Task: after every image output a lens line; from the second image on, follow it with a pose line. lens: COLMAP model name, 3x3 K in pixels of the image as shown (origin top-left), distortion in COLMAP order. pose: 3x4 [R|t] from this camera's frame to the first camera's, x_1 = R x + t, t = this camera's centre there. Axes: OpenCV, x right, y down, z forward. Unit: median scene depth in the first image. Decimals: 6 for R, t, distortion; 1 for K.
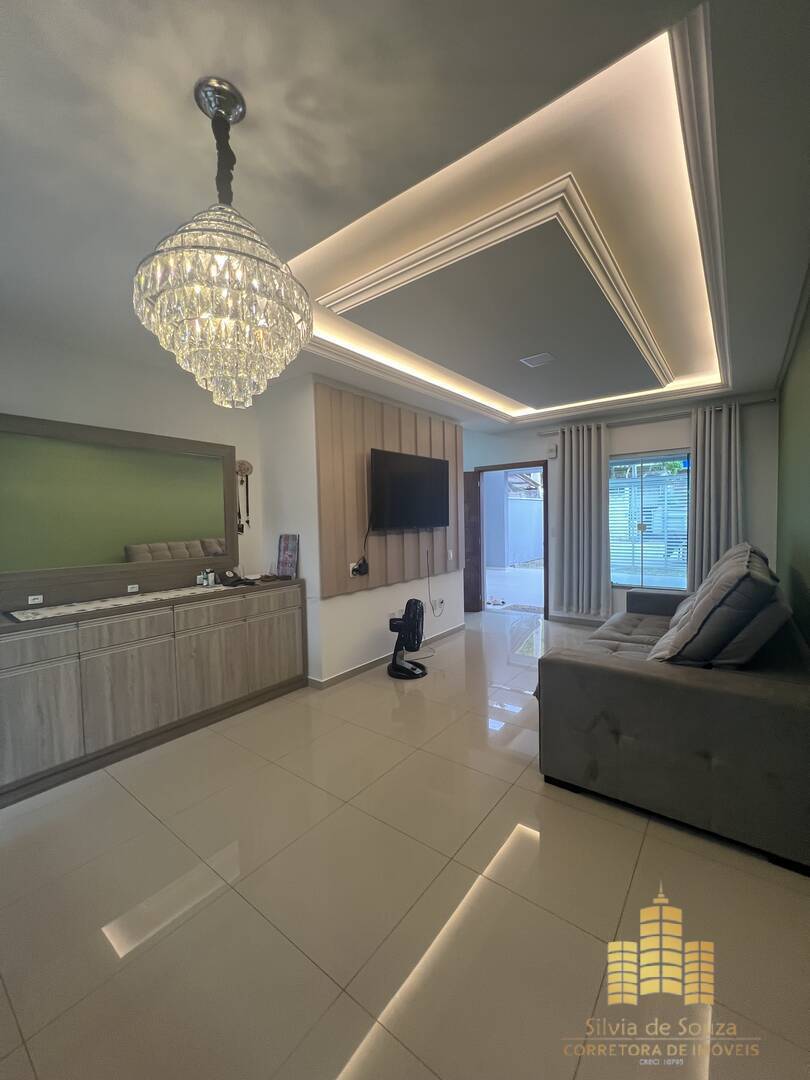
lens RADIAL K [[434.6, 0, 411.4], [0, 434.6, 540.0], [0, 0, 1]] dist [-0.011785, 0.000005]
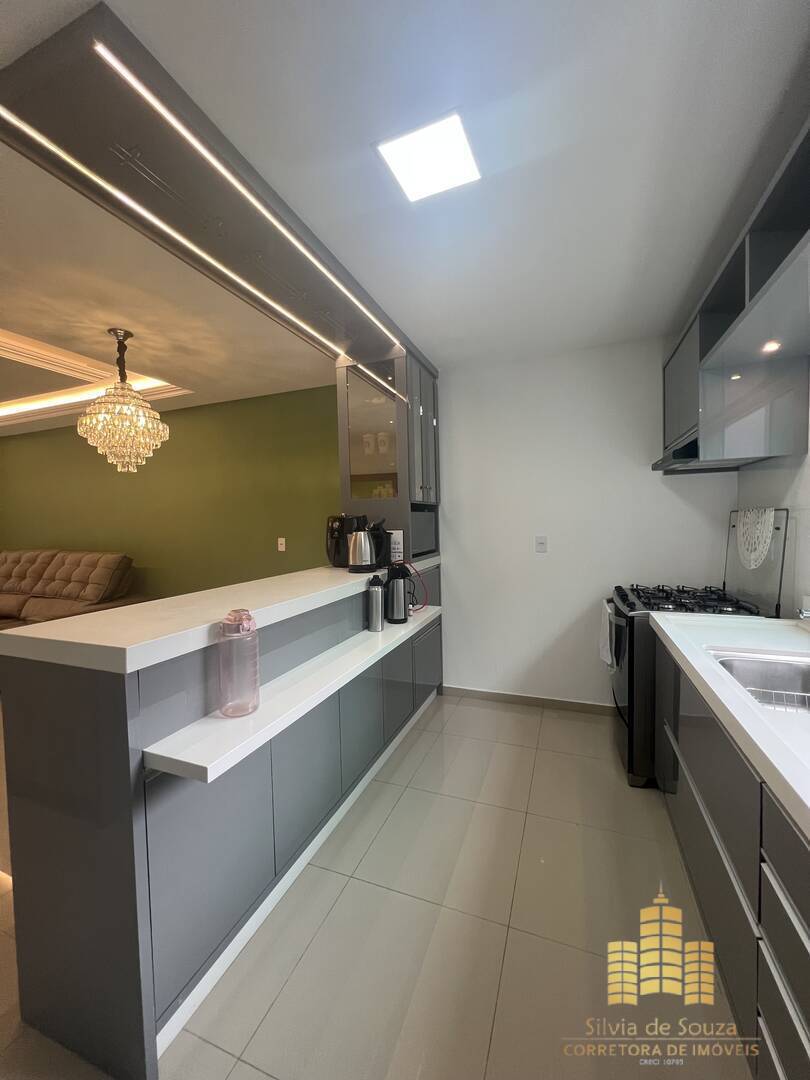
lens RADIAL K [[433.3, 0, 405.0], [0, 433.3, 540.0], [0, 0, 1]] dist [-0.004585, 0.000151]
pose [[-0.263814, -0.012808, 0.964488, -0.675398], [0.073013, 0.996778, 0.033208, 0.010739], [-0.961806, 0.079181, -0.262029, 0.061730]]
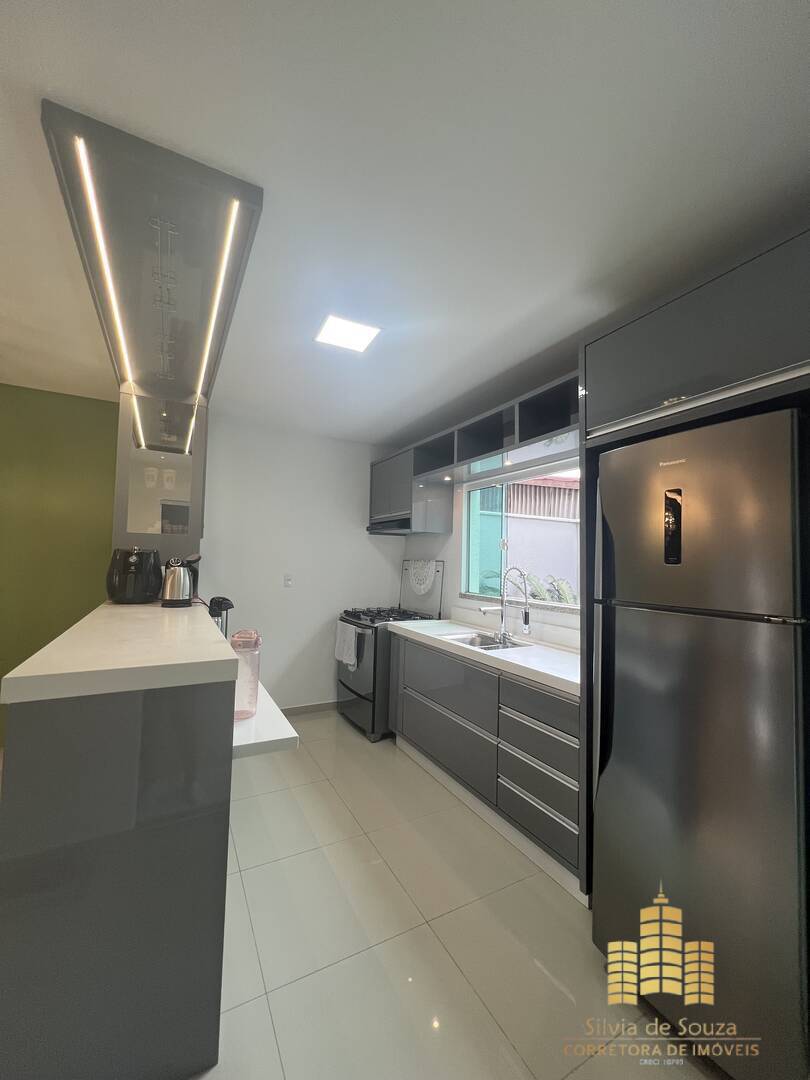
lens RADIAL K [[433.3, 0, 405.0], [0, 433.3, 540.0], [0, 0, 1]] dist [-0.004585, 0.000151]
pose [[-0.908713, 0.022428, 0.416819, -0.641056], [0.017645, 0.999727, -0.015326, -0.004359], [-0.417049, -0.006572, -0.908860, 0.316491]]
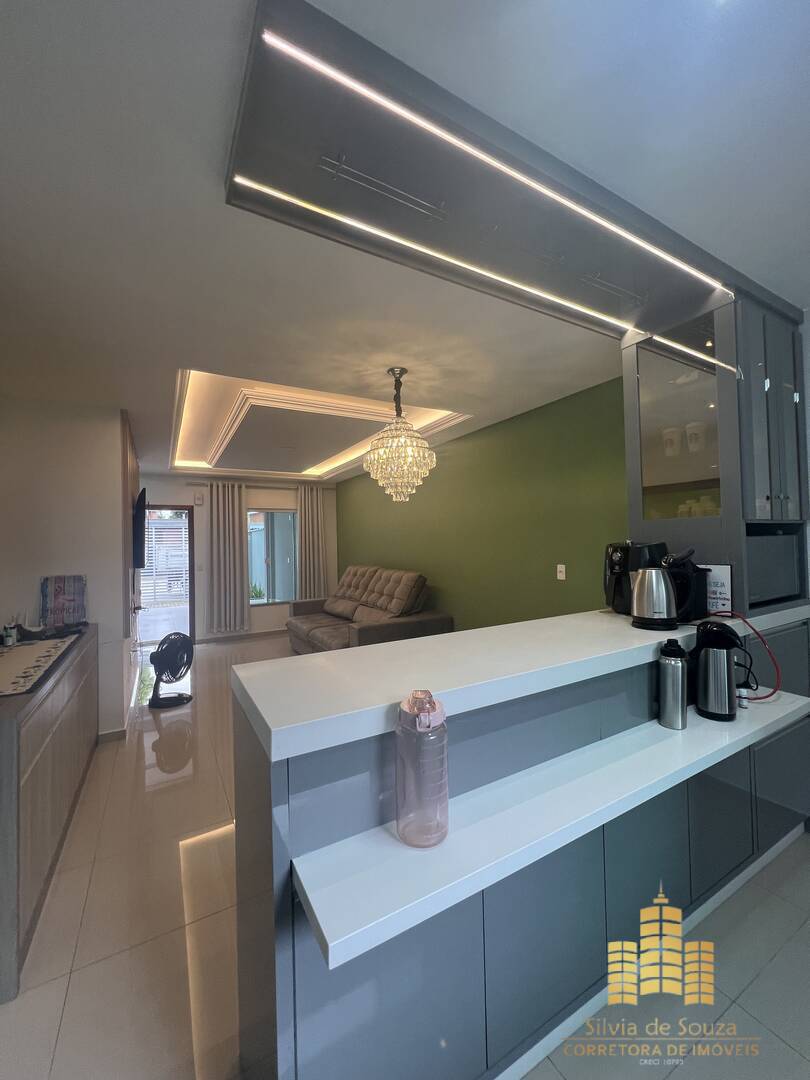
lens RADIAL K [[433.3, 0, 405.0], [0, 433.3, 540.0], [0, 0, 1]] dist [-0.004585, 0.000151]
pose [[0.398646, 0.022588, 0.916827, -0.582458], [0.056958, 0.997157, -0.049333, -0.001945], [-0.915335, 0.071887, 0.396226, 0.023525]]
